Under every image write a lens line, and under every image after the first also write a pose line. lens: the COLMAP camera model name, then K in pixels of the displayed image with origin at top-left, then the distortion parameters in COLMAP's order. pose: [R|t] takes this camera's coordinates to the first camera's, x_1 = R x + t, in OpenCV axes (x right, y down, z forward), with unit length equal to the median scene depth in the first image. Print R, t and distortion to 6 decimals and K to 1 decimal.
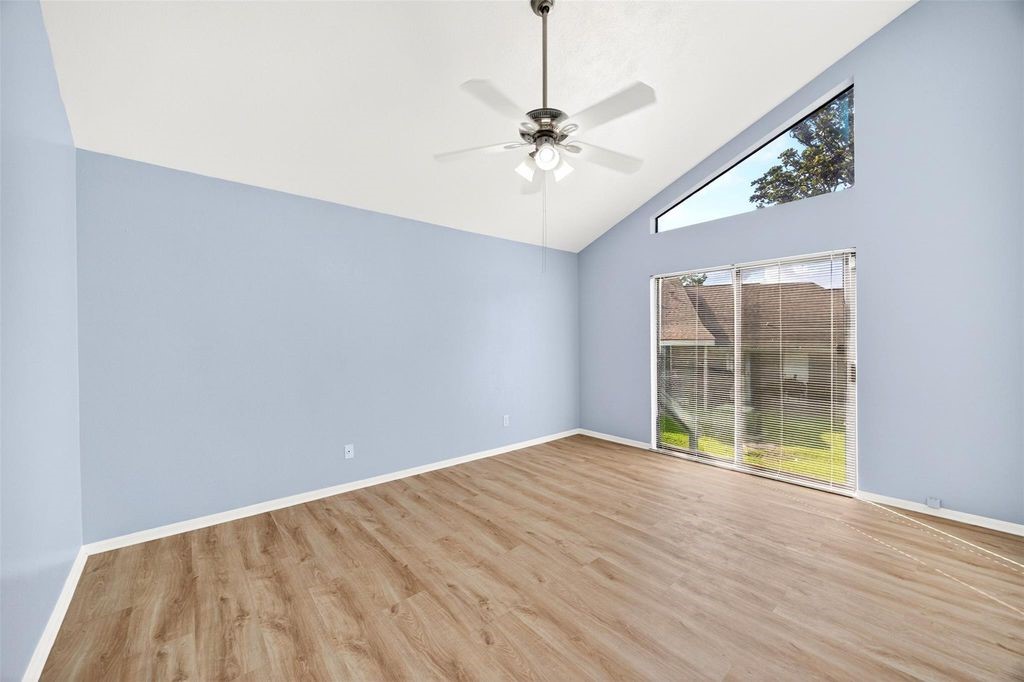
lens RADIAL K [[386.0, 0, 511.9], [0, 386.0, 337.9], [0, 0, 1]] dist [0.001530, 0.000088]
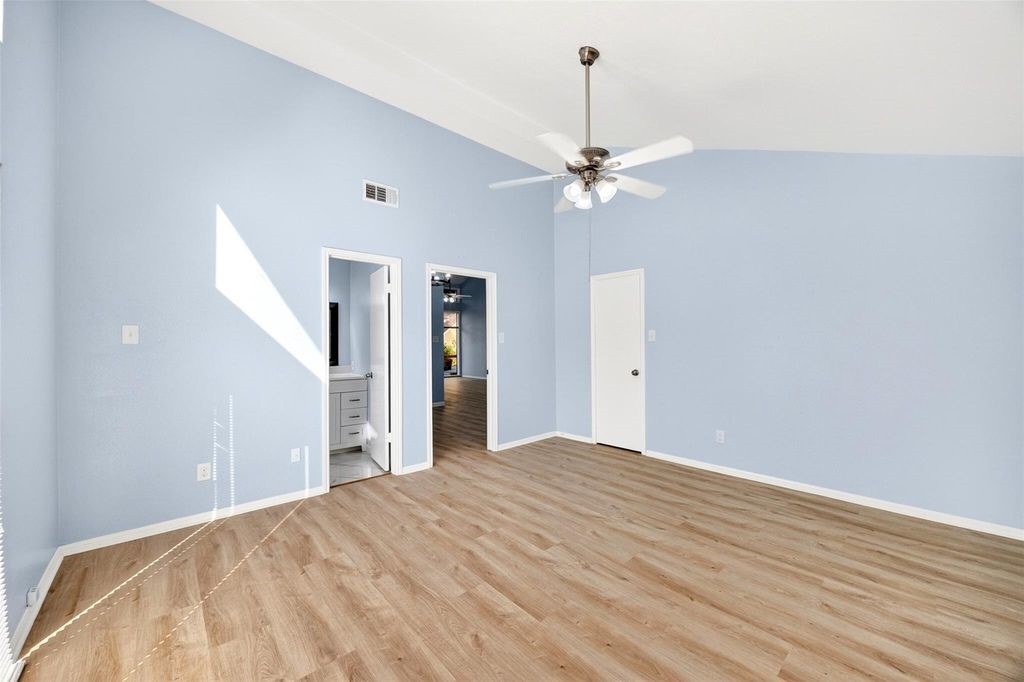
lens RADIAL K [[386.0, 0, 510.5], [0, 386.0, 342.6], [0, 0, 1]] dist [0.001530, 0.000088]
pose [[-0.999429, 0.014652, -0.030450, 0.327314], [0.014631, 0.999893, 0.000910, 0.002257], [0.030460, 0.000464, -0.999536, 1.954390]]
